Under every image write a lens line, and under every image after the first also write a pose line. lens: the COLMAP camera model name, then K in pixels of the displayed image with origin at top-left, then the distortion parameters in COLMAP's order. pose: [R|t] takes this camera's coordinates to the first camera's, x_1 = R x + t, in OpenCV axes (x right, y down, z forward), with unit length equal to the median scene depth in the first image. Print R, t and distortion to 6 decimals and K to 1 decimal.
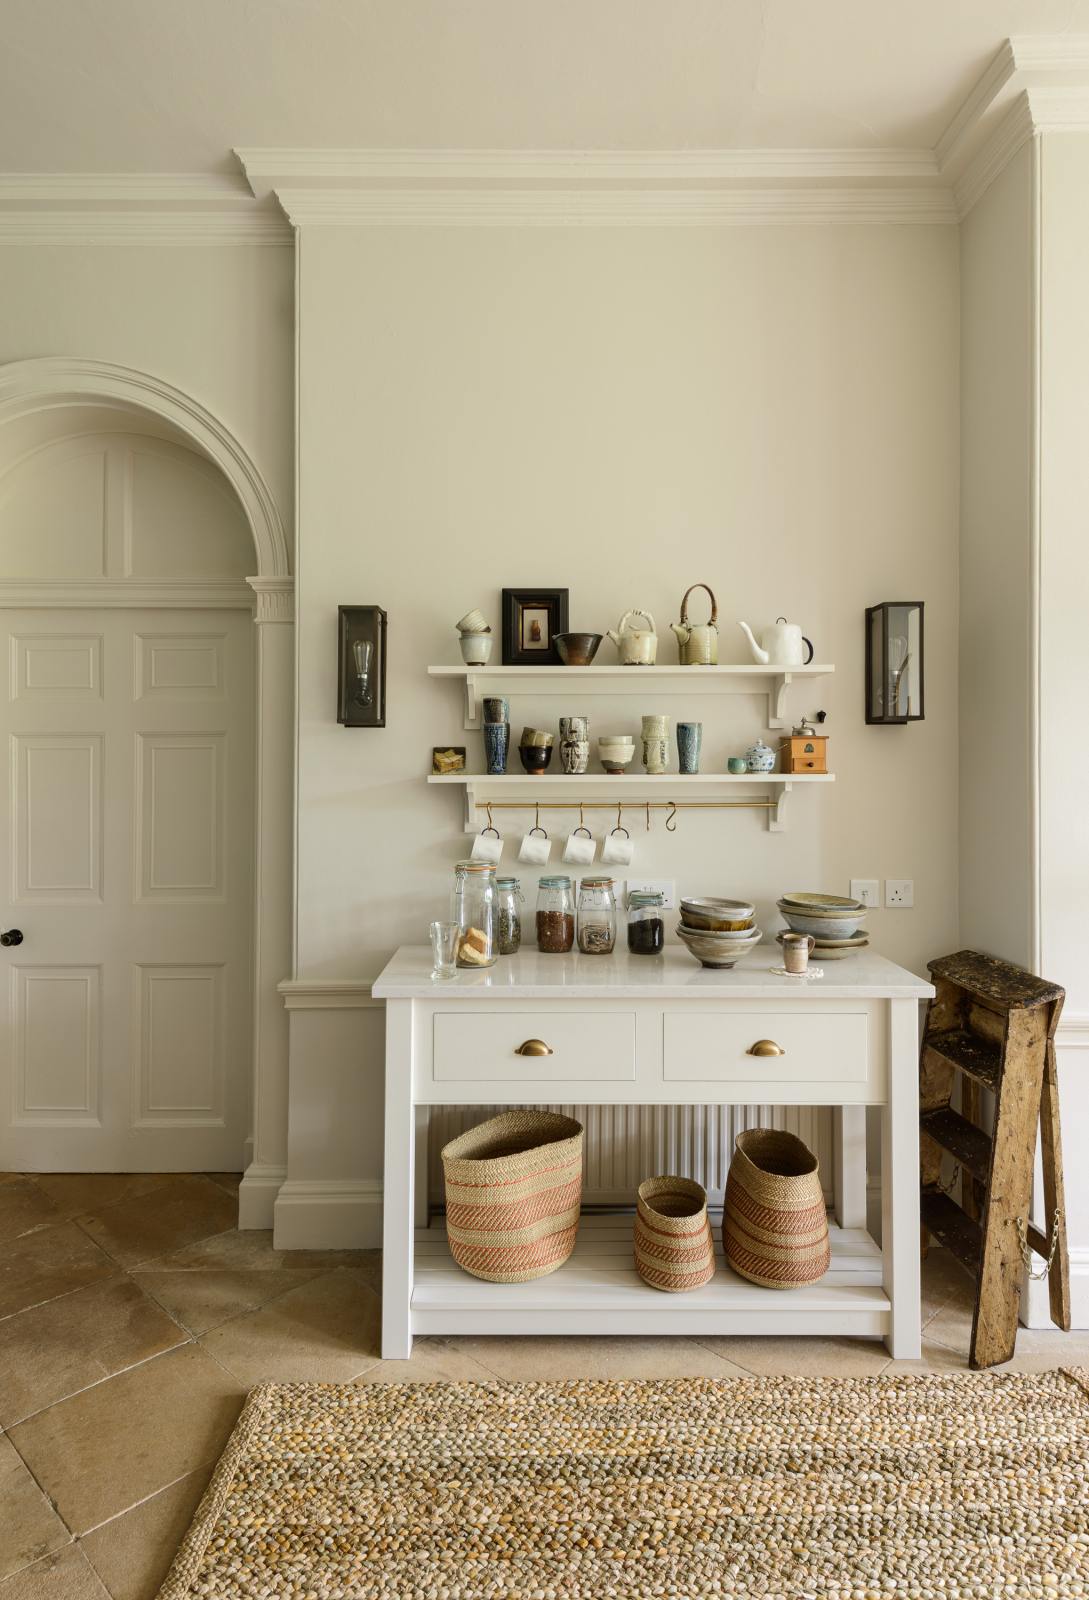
lens RADIAL K [[989.8, 0, 543.5], [0, 989.8, 779.0], [0, 0, 1]] dist [0.038686, -0.031862]
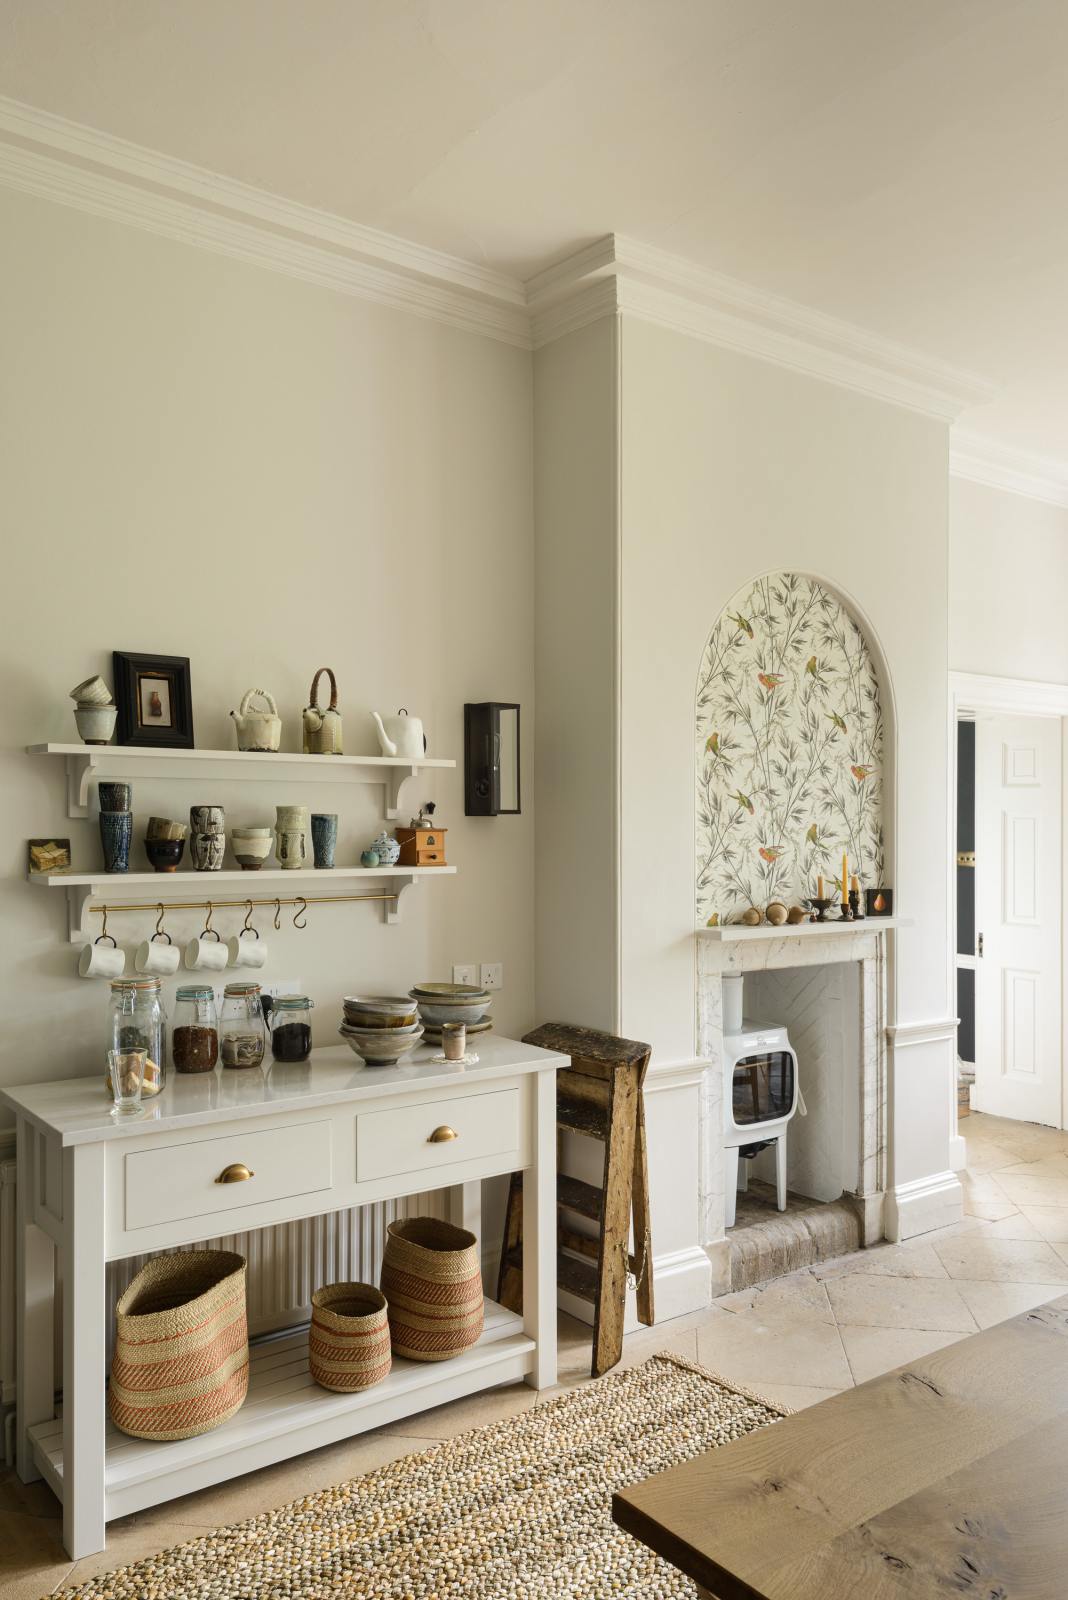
lens RADIAL K [[1492.1, 0, 564.5], [0, 1492.1, 812.8], [0, 0, 1]] dist [0.050152, -0.117572]
pose [[0.727335, 0.001301, 0.686281, -0.731341], [-0.008951, 0.999931, 0.007592, -0.077475], [-0.686224, -0.011665, 0.727297, -0.220728]]
